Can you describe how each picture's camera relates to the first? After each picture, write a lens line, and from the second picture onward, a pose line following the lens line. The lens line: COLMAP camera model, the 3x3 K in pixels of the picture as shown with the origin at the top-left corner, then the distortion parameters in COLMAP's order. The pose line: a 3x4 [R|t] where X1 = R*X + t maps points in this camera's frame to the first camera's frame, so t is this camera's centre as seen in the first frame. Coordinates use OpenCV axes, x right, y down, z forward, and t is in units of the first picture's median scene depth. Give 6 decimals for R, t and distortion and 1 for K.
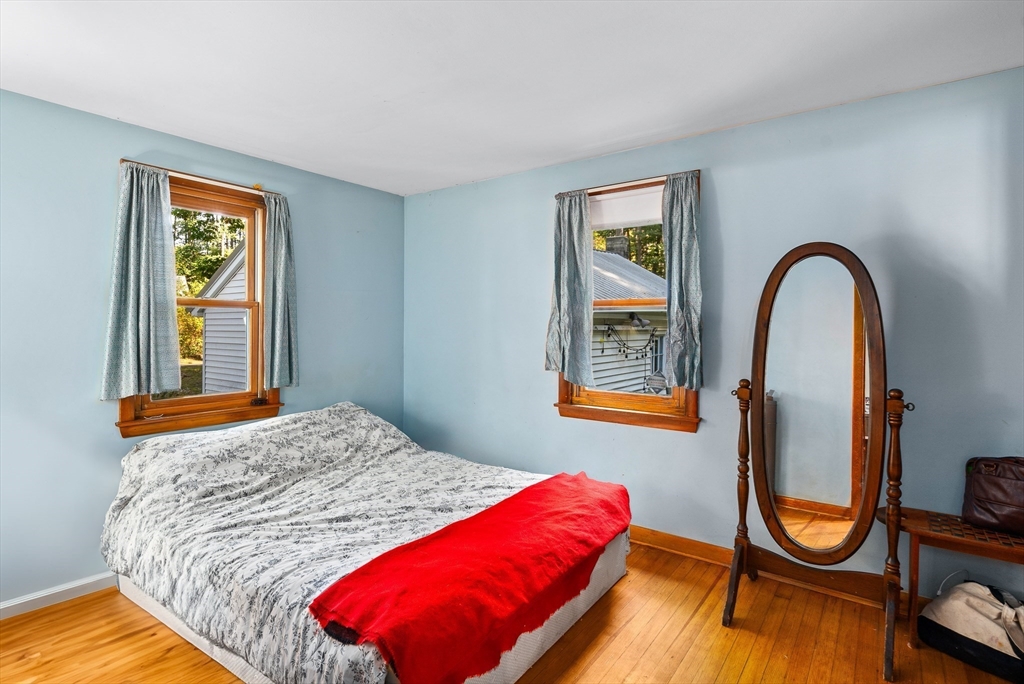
lens RADIAL K [[523.2, 0, 480.3], [0, 523.2, 334.3], [0, 0, 1]] dist [0.000628, 0.000205]
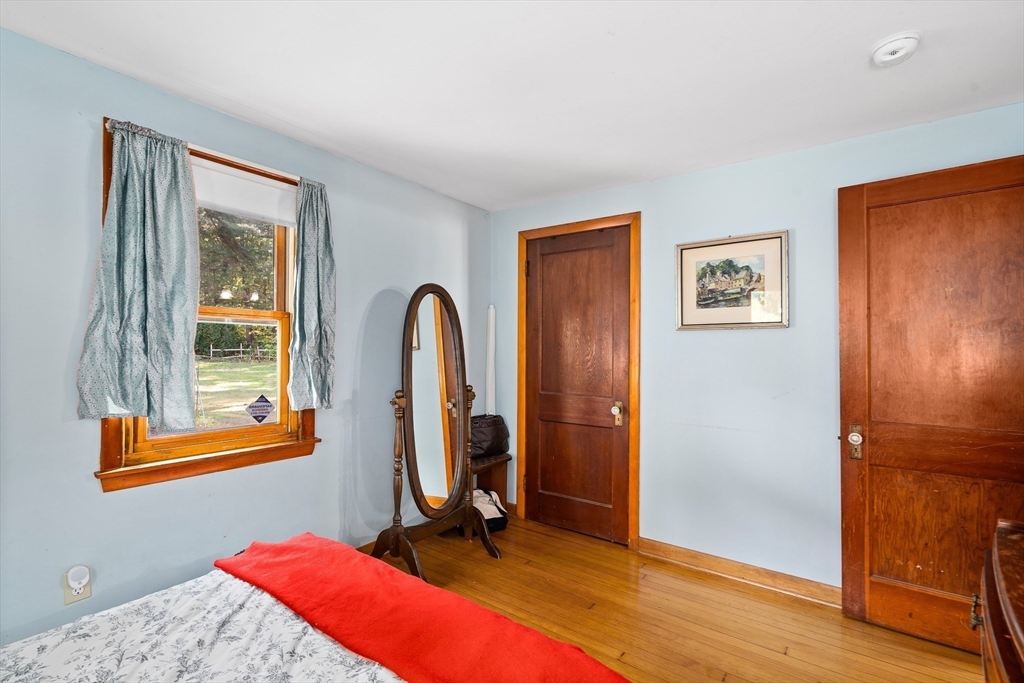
lens RADIAL K [[468.9, 0, 509.3], [0, 468.9, 348.3], [0, 0, 1]] dist [-0.001200, 0.000043]
pose [[-0.009840, -0.001501, 0.999950, -0.471503], [0.007980, 0.999967, 0.001580, -0.005134], [-0.999920, 0.007995, -0.009827, 0.665230]]
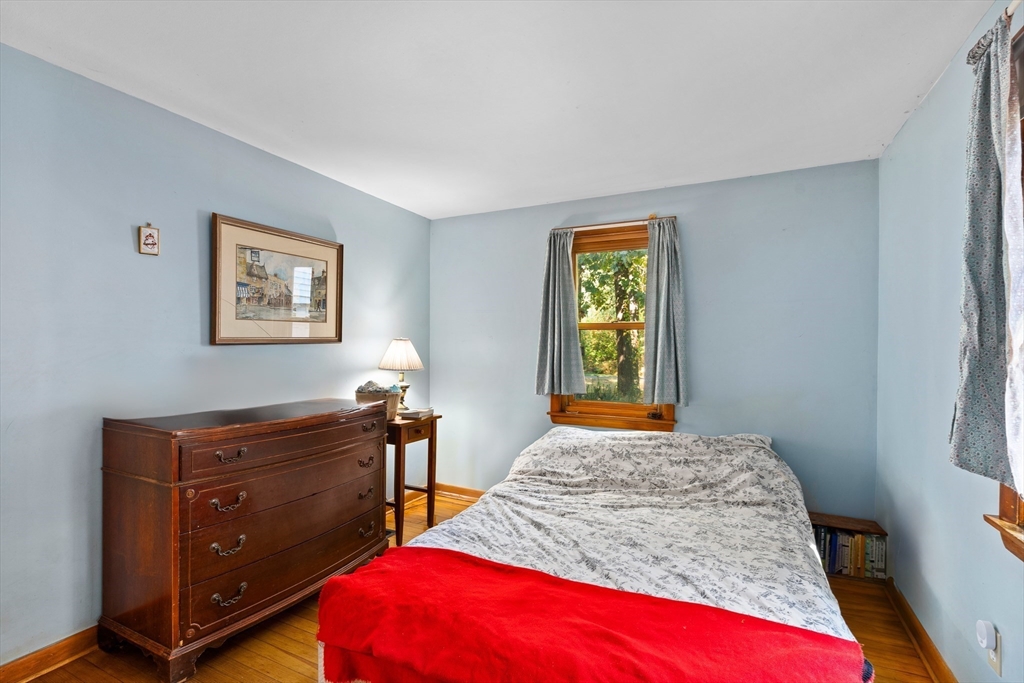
lens RADIAL K [[468.9, 0, 509.3], [0, 468.9, 348.3], [0, 0, 1]] dist [-0.001200, 0.000043]
pose [[0.206522, 0.009590, -0.978395, 0.553502], [-0.012543, 0.999896, 0.007153, -0.014985], [0.978361, 0.010795, 0.206621, 0.613812]]
